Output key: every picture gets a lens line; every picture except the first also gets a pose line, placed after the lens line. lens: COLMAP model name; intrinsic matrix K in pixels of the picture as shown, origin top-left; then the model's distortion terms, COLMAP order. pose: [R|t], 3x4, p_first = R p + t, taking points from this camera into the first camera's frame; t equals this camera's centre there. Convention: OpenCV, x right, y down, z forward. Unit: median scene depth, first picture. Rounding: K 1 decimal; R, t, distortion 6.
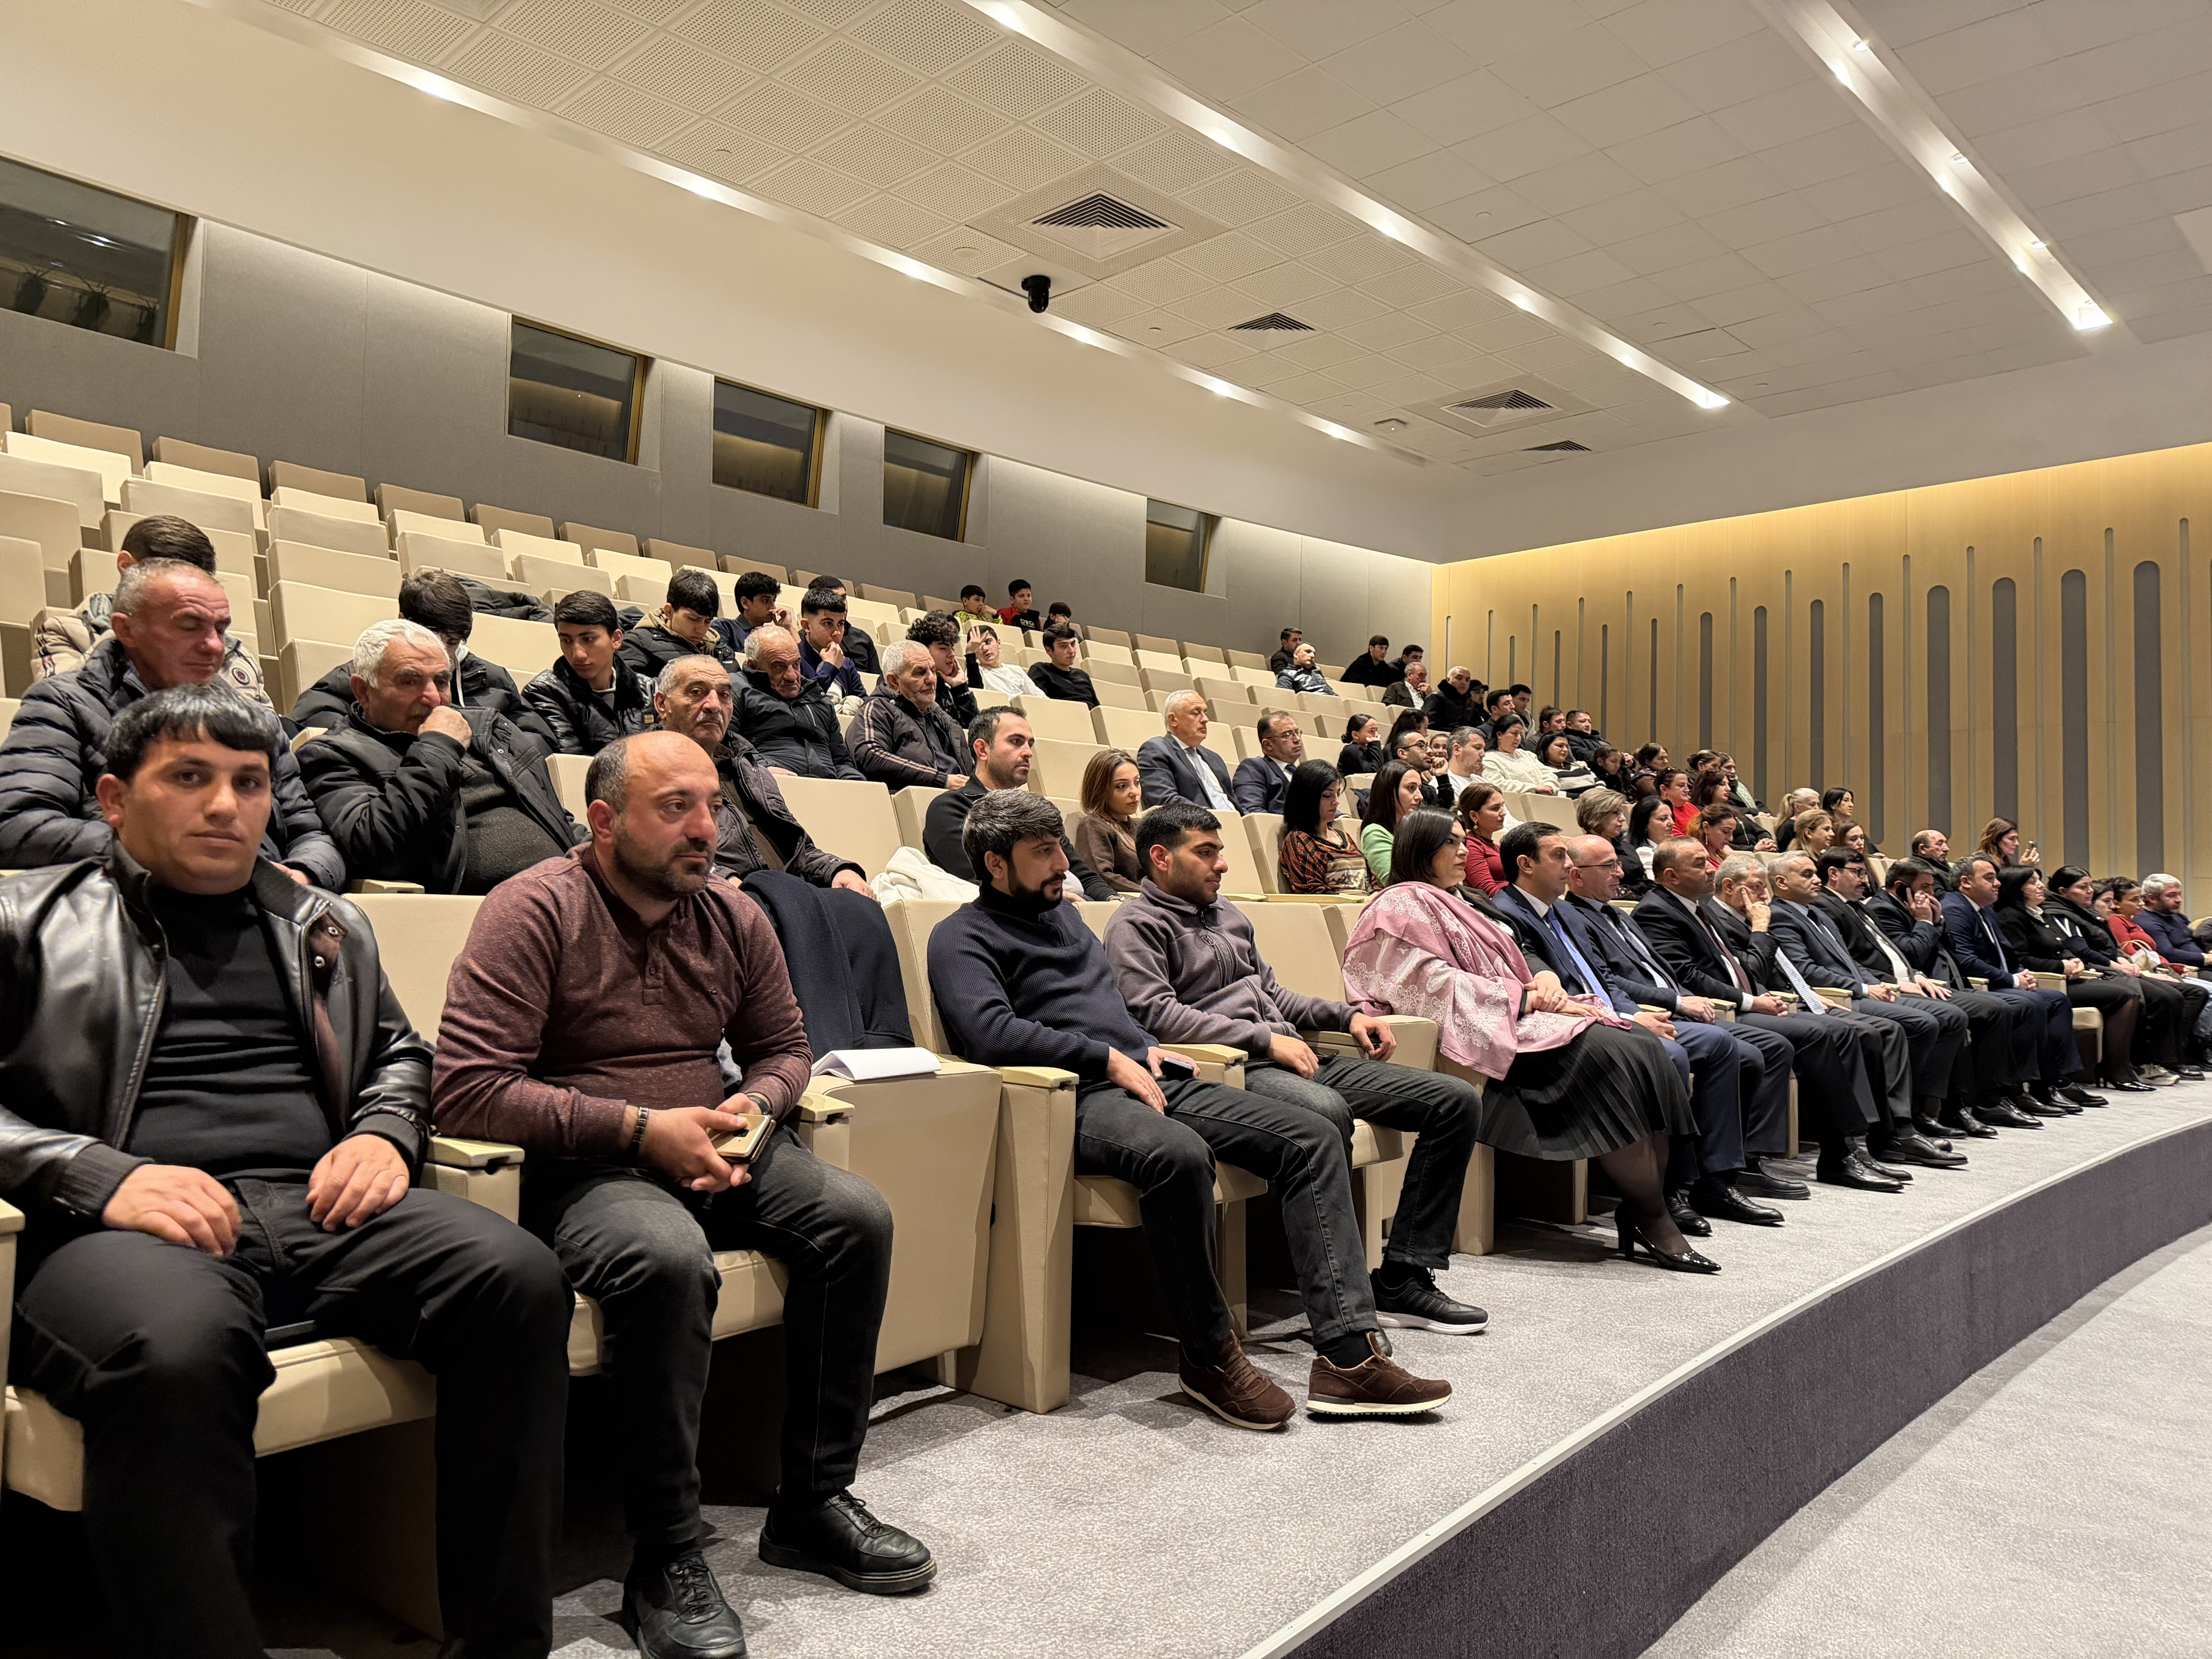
lens RADIAL K [[1557.2, 0, 1092.1], [0, 1557.2, 826.2], [0, 0, 1]] dist [0.117581, -0.176509]
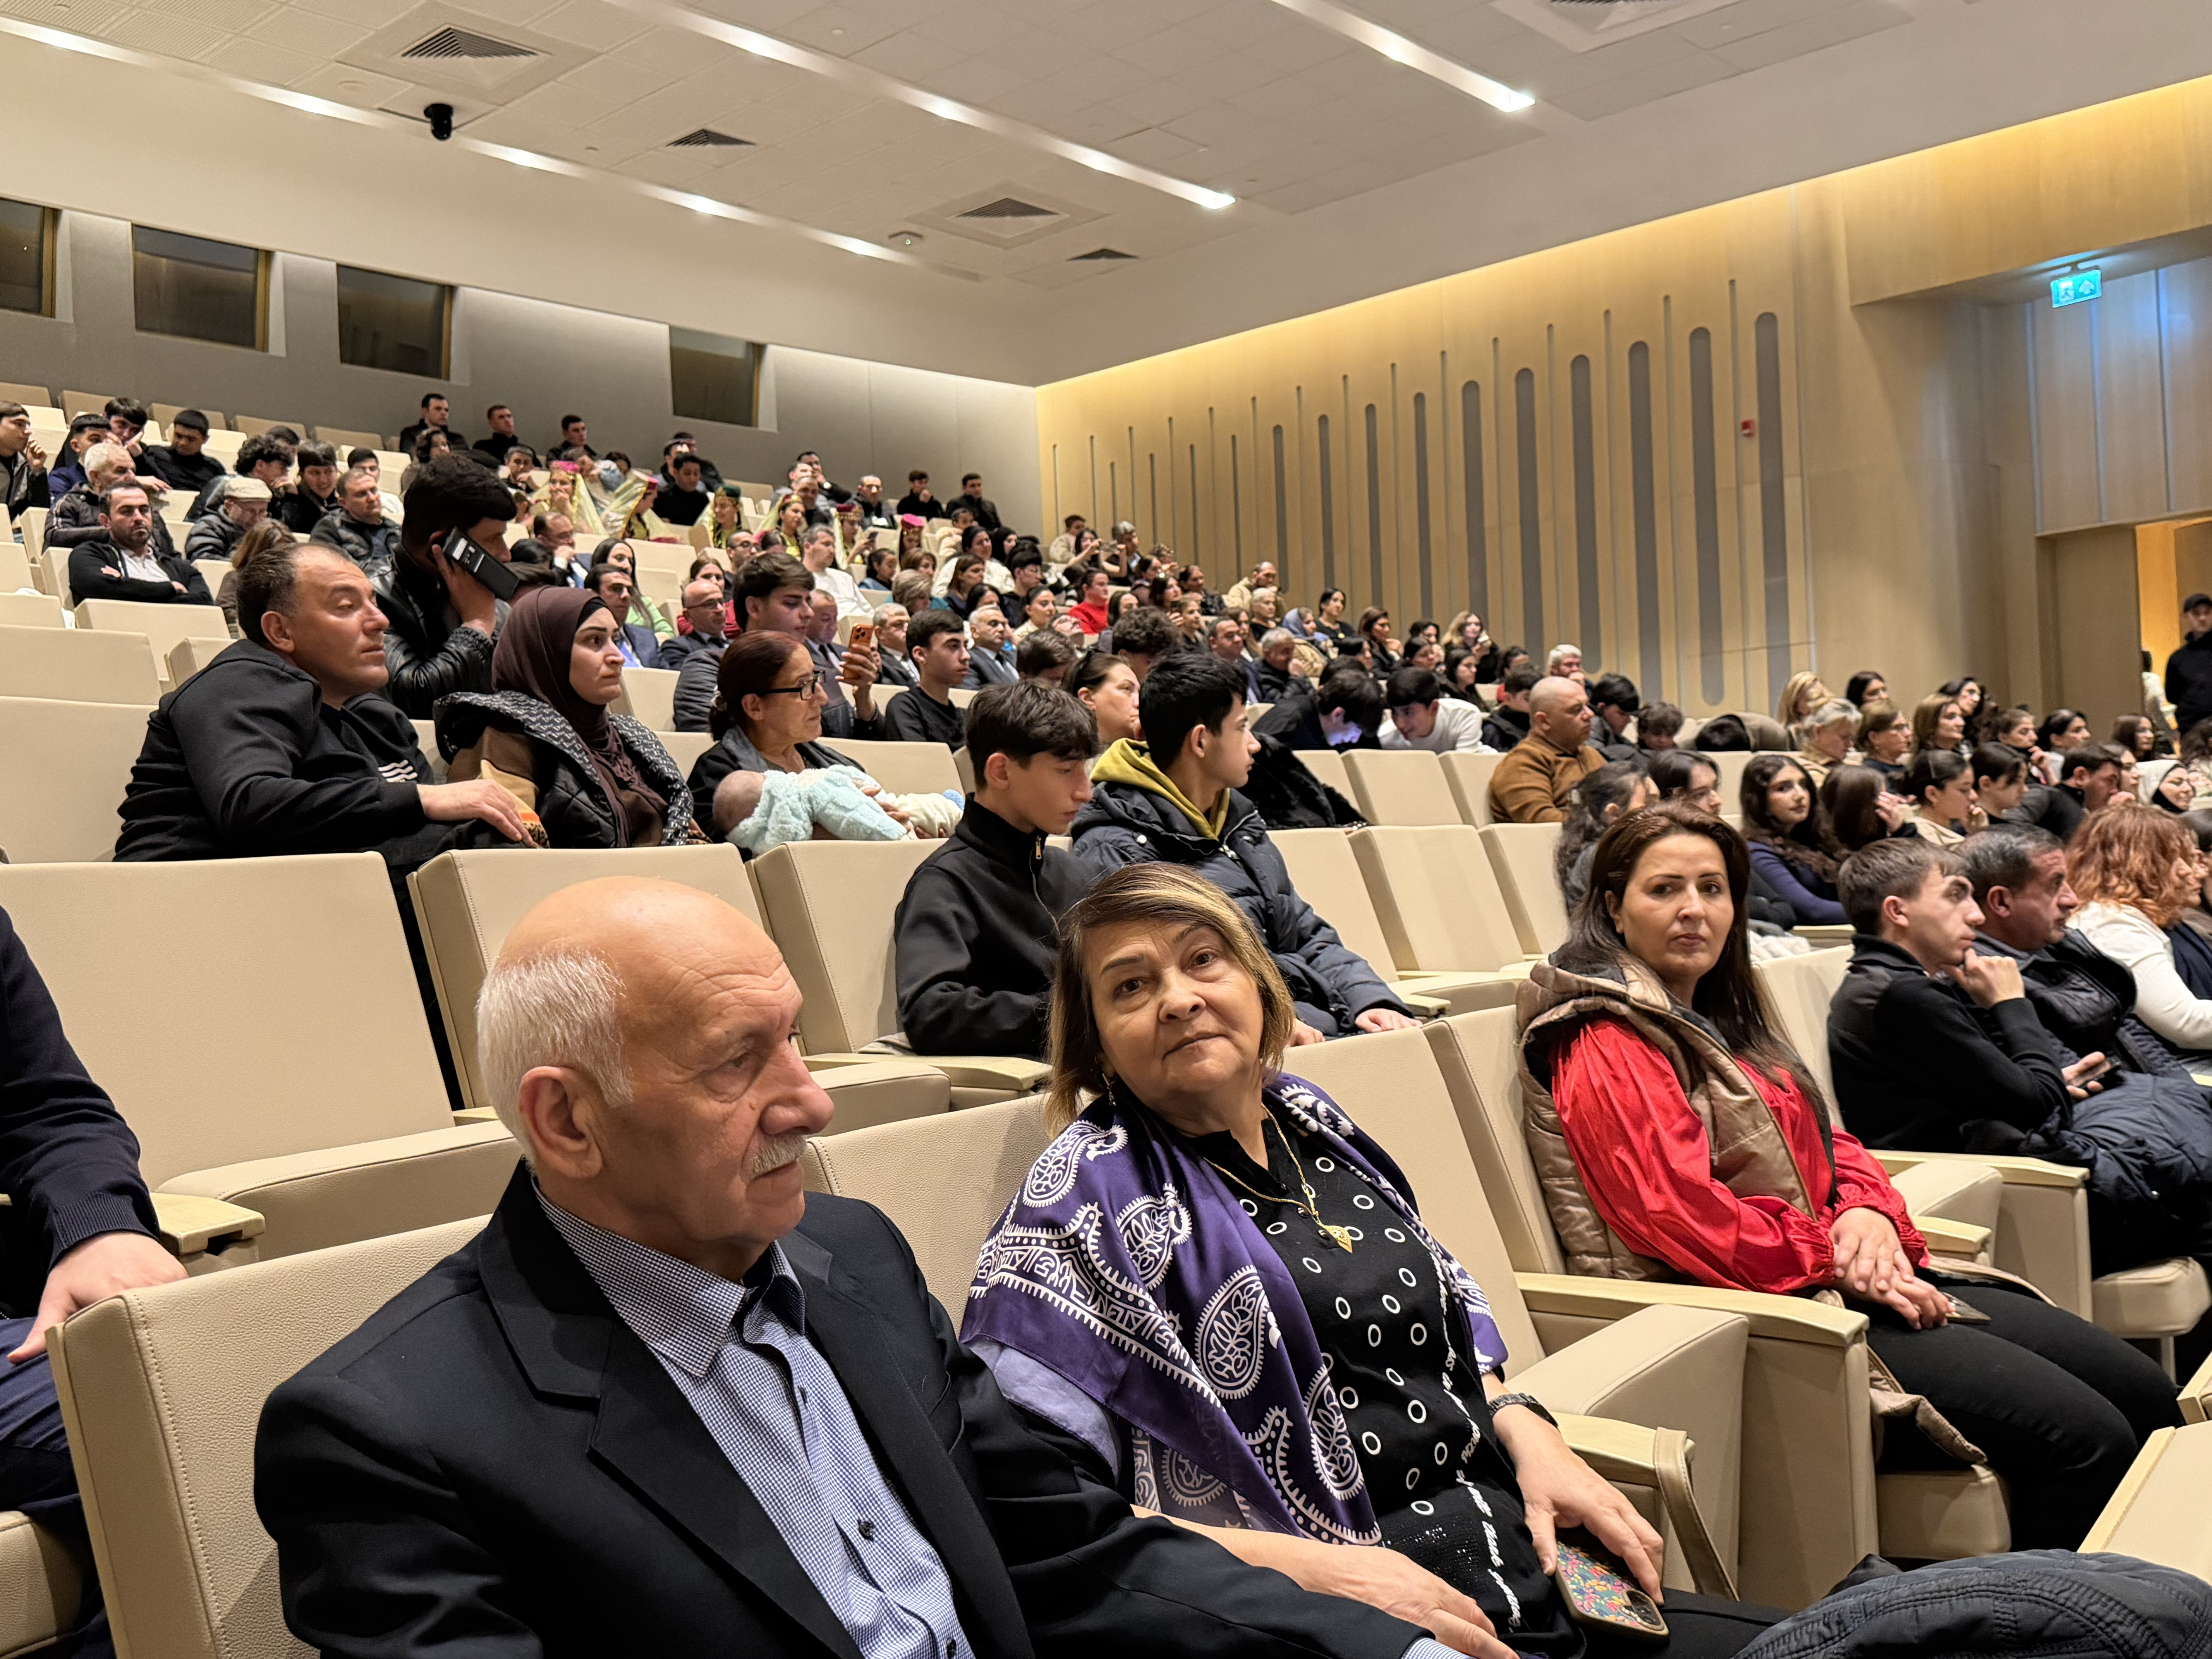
lens RADIAL K [[2018.5, 0, 1085.4], [0, 2018.5, 794.1], [0, 0, 1]] dist [0.125582, -0.310301]
pose [[0.997941, -0.056840, 0.029714, 0.272810], [0.056568, 0.998350, 0.009896, 0.083391], [-0.030227, -0.008194, 0.999509, -0.265092]]
